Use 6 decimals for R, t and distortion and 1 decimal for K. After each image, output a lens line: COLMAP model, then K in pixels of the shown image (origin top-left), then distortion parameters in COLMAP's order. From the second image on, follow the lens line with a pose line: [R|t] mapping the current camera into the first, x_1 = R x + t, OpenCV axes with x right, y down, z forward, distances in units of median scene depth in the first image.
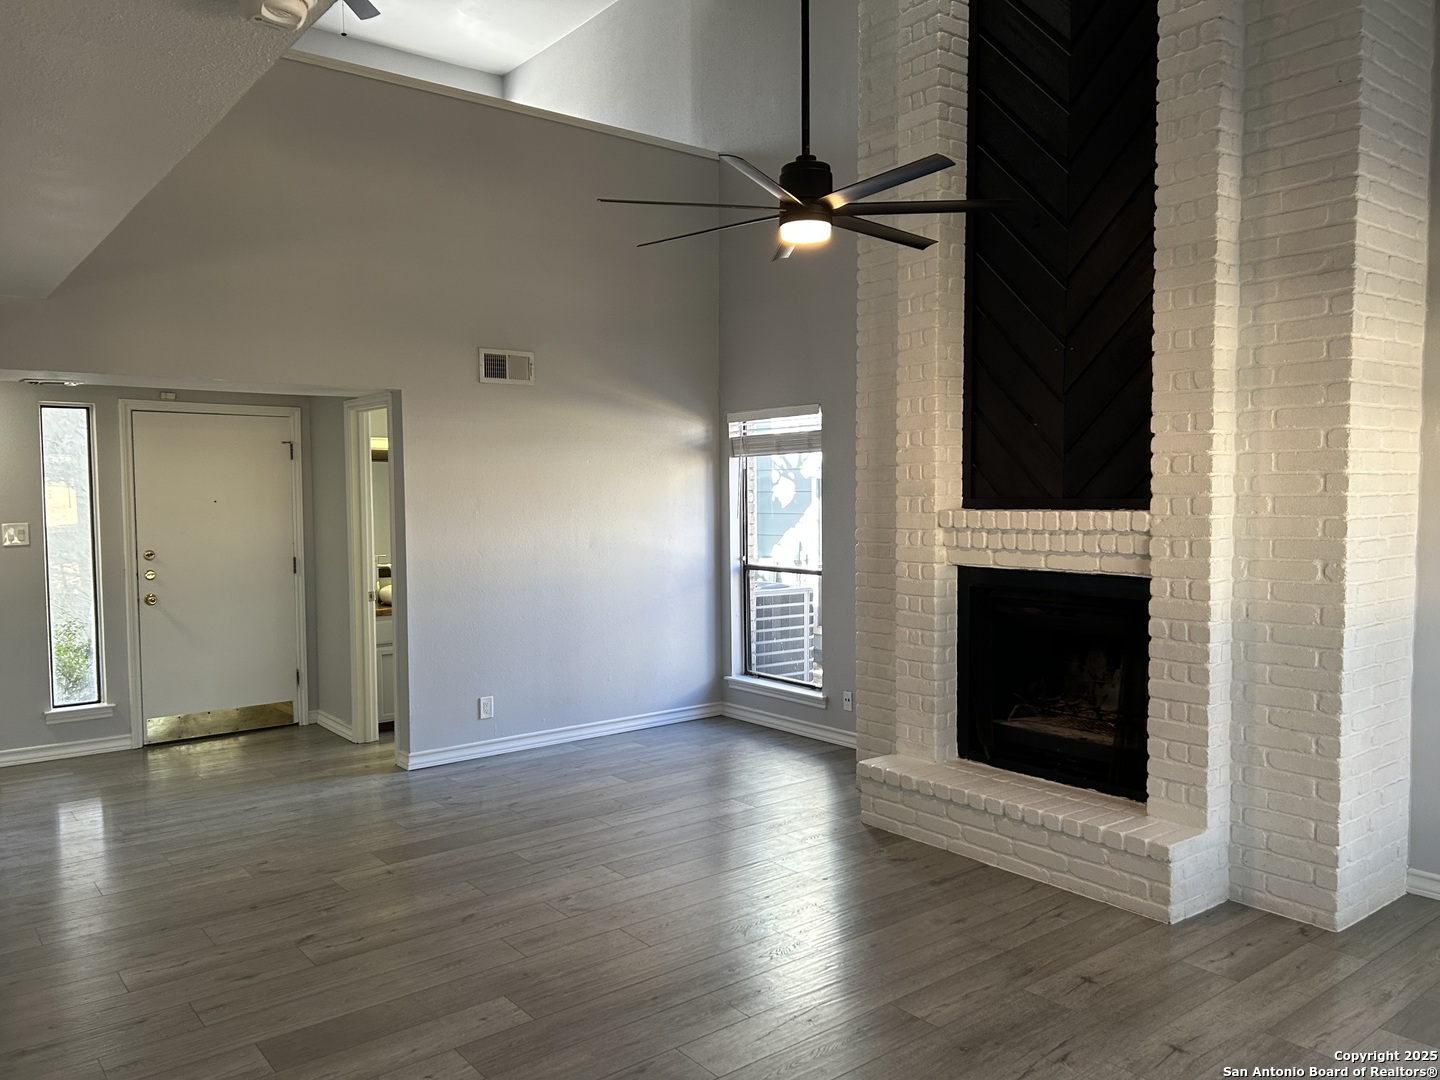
lens RADIAL K [[1074.2, 0, 725.8], [0, 1074.2, 540.7], [0, 0, 1]] dist [0.042442, -0.040819]
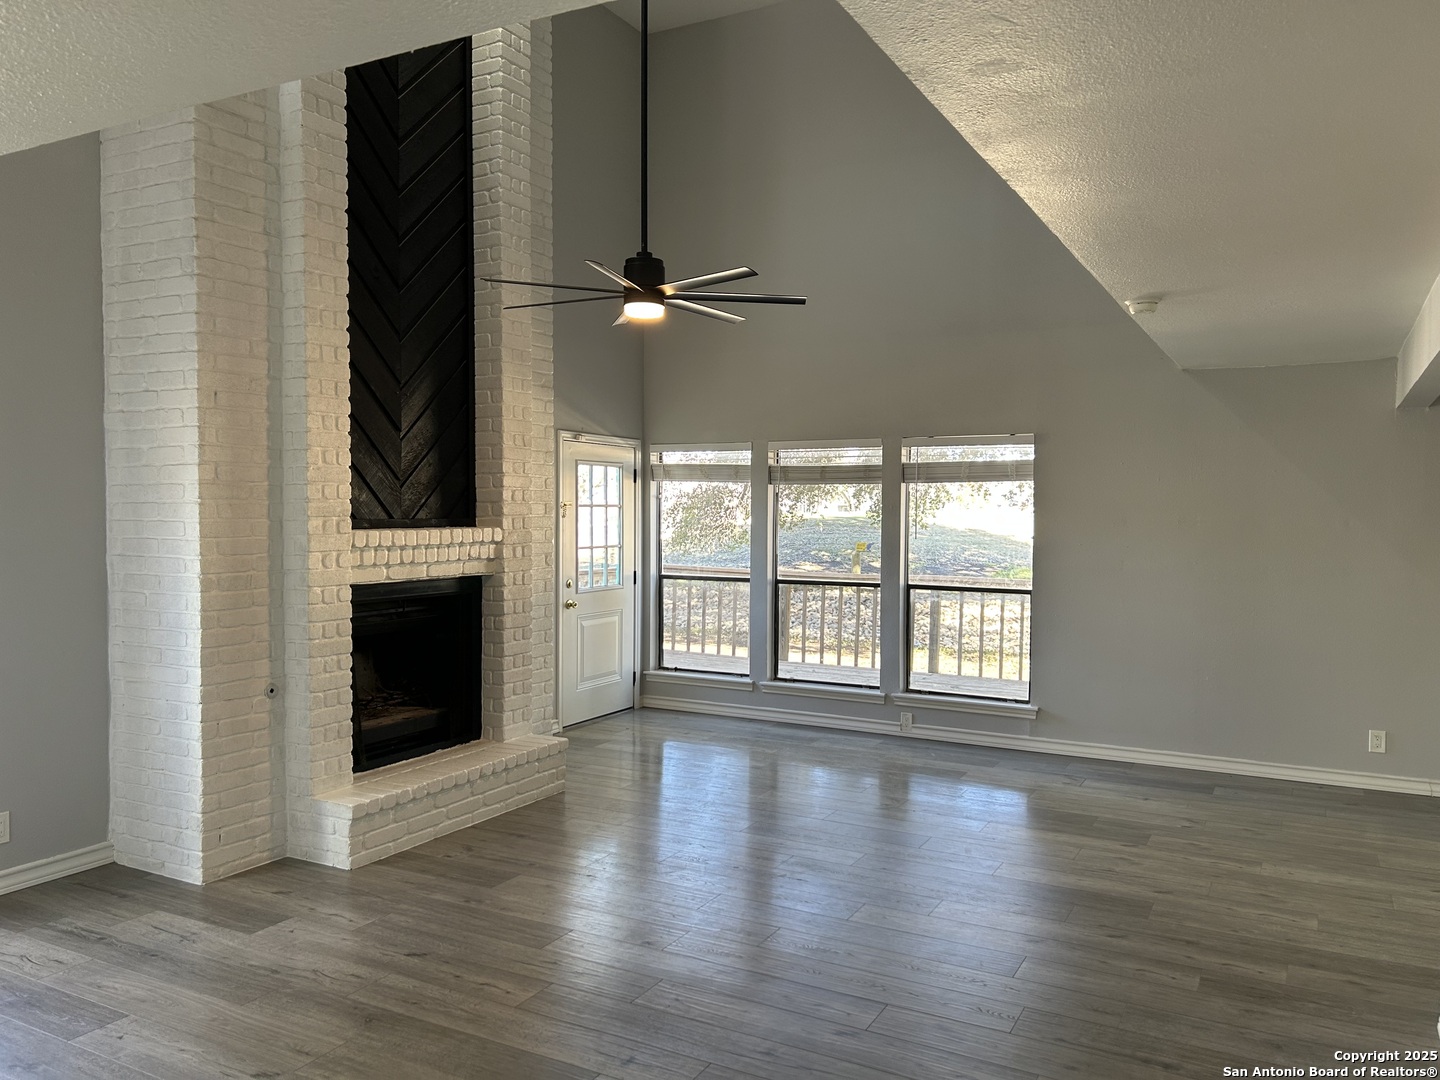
lens RADIAL K [[1082.4, 0, 731.6], [0, 1082.4, 523.1], [0, 0, 1]] dist [0.082779, -0.114225]
pose [[-0.396220, -0.008128, 0.918119, -0.853766], [0.037642, 0.998976, 0.025088, -0.046486], [-0.917384, 0.044501, -0.395509, 1.049632]]
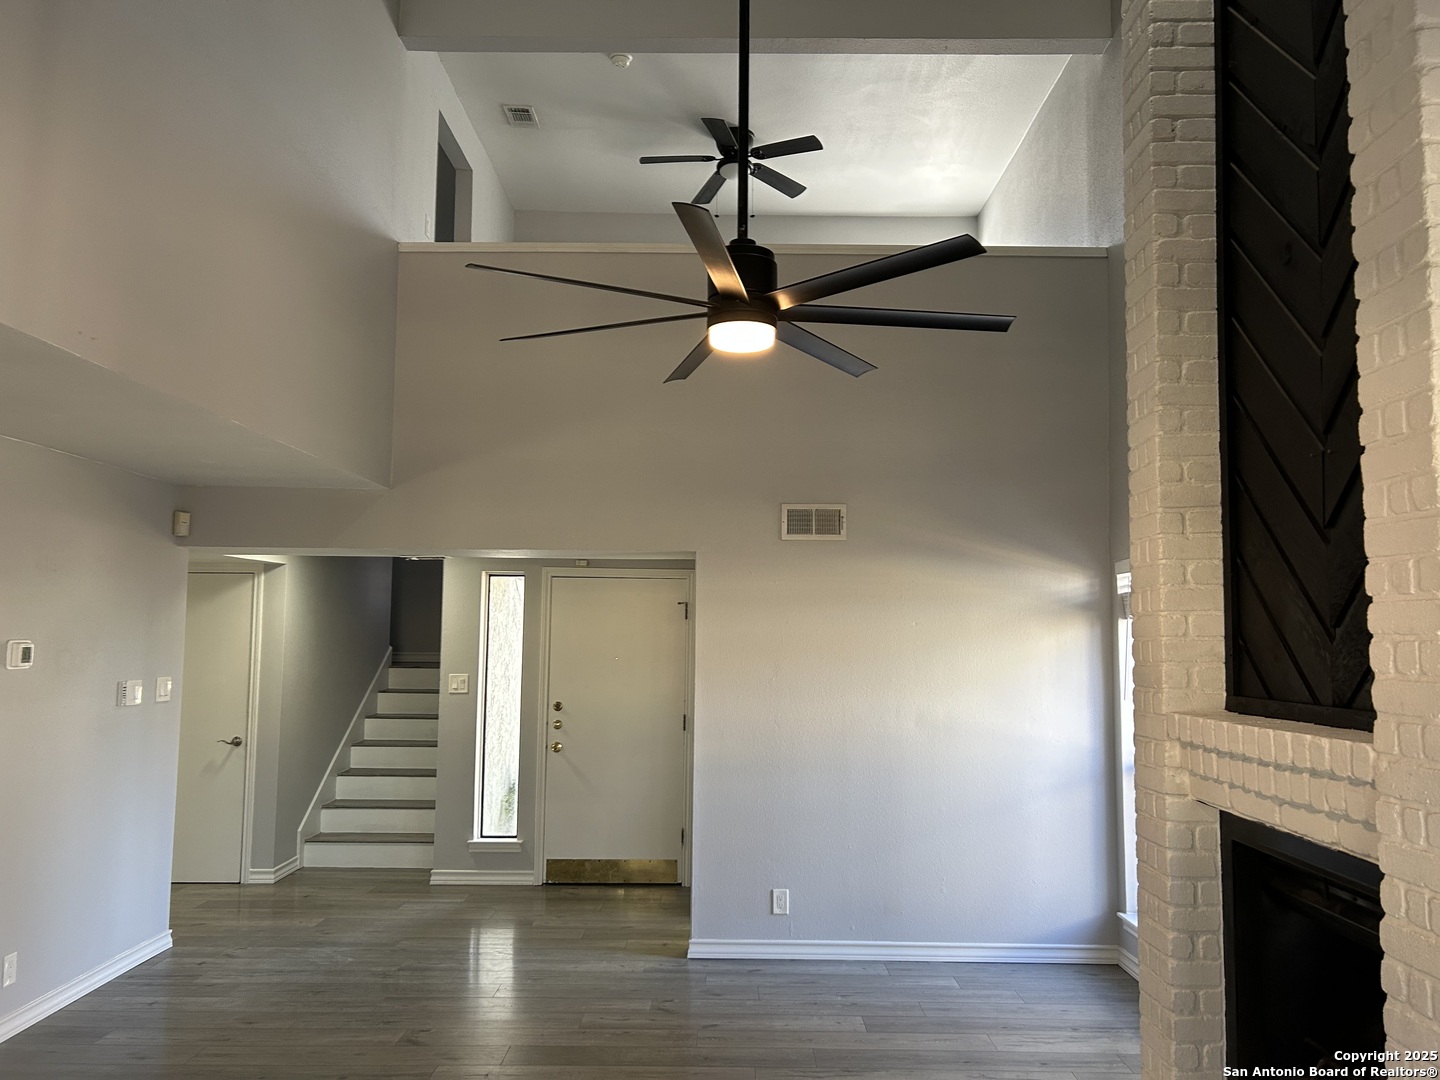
lens RADIAL K [[1074.2, 0, 725.8], [0, 1074.2, 540.7], [0, 0, 1]] dist [0.042442, -0.040819]
pose [[0.777537, -0.041591, -0.627460, 0.393332], [-0.044592, 0.991652, -0.120989, -0.038662], [0.627254, 0.122053, 0.769191, 0.312934]]
